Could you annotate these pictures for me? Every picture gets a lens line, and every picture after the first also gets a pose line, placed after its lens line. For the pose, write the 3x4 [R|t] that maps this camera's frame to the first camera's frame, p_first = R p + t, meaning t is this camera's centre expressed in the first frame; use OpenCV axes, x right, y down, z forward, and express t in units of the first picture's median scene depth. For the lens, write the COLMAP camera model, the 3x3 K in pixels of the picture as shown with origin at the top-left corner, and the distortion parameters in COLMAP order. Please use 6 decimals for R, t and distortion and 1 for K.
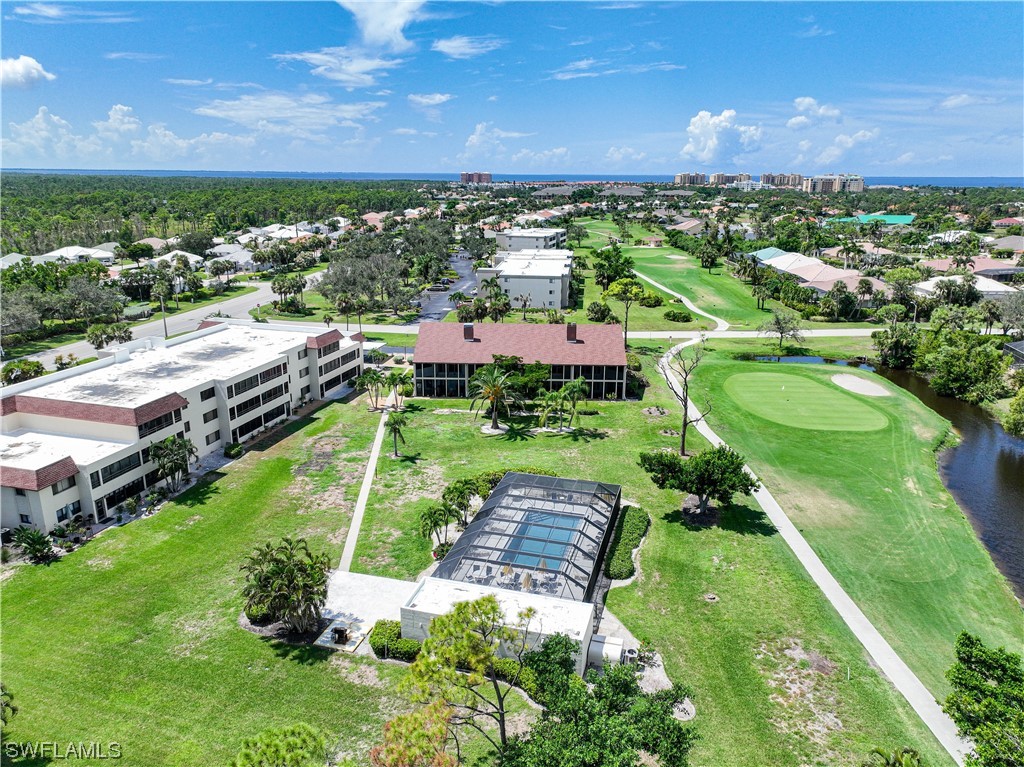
lens RADIAL K [[718.5, 0, 512.8], [0, 718.5, 387.9], [0, 0, 1]] dist [-0.002303, 0.020816]
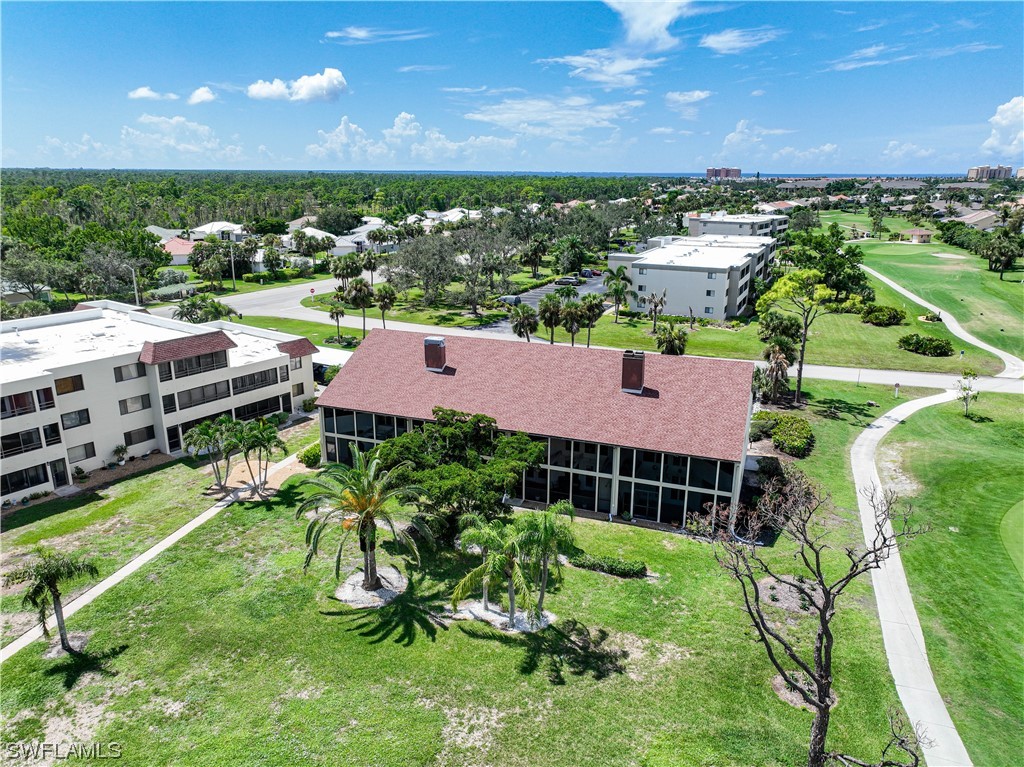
lens RADIAL K [[718.5, 0, 512.8], [0, 718.5, 387.9], [0, 0, 1]] dist [-0.002303, 0.020816]
pose [[0.944819, 0.091896, -0.314441, 0.096864], [-0.092034, 0.995651, 0.014441, -0.041238], [0.314400, 0.015295, 0.949167, 0.331741]]
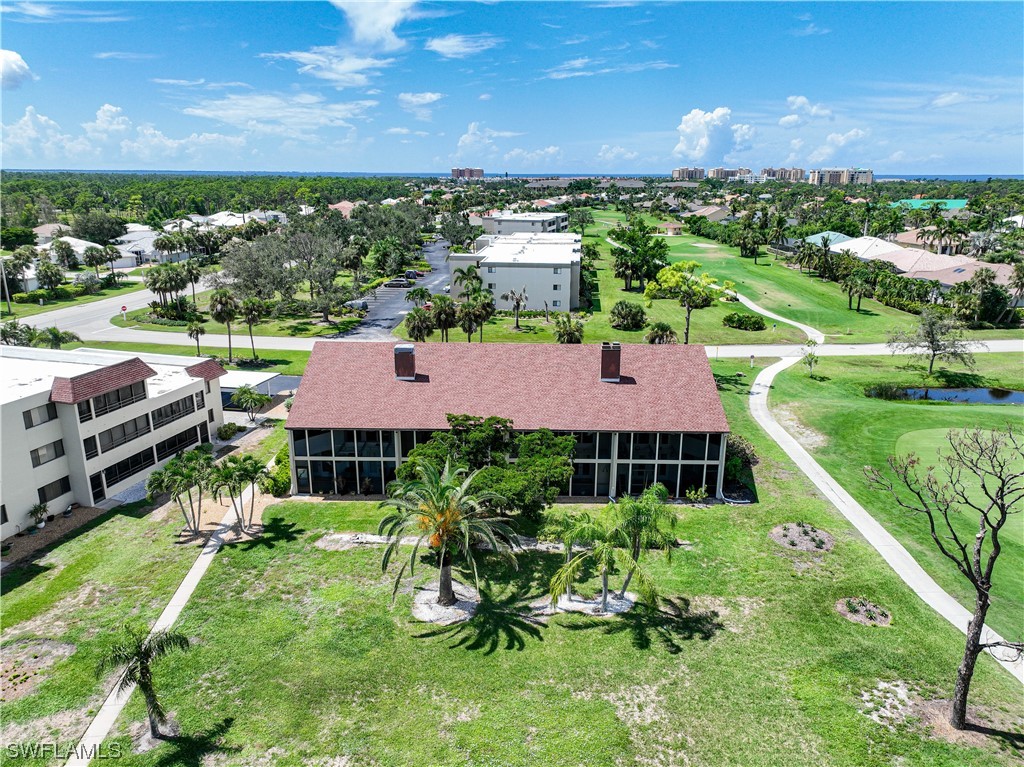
lens RADIAL K [[718.5, 0, 512.8], [0, 718.5, 387.9], [0, 0, 1]] dist [-0.002303, 0.020816]
pose [[0.999947, -0.005827, 0.008448, 0.005966], [0.005827, 0.999983, 0.000089, -0.037095], [-0.008448, -0.000040, 0.999964, 0.311898]]
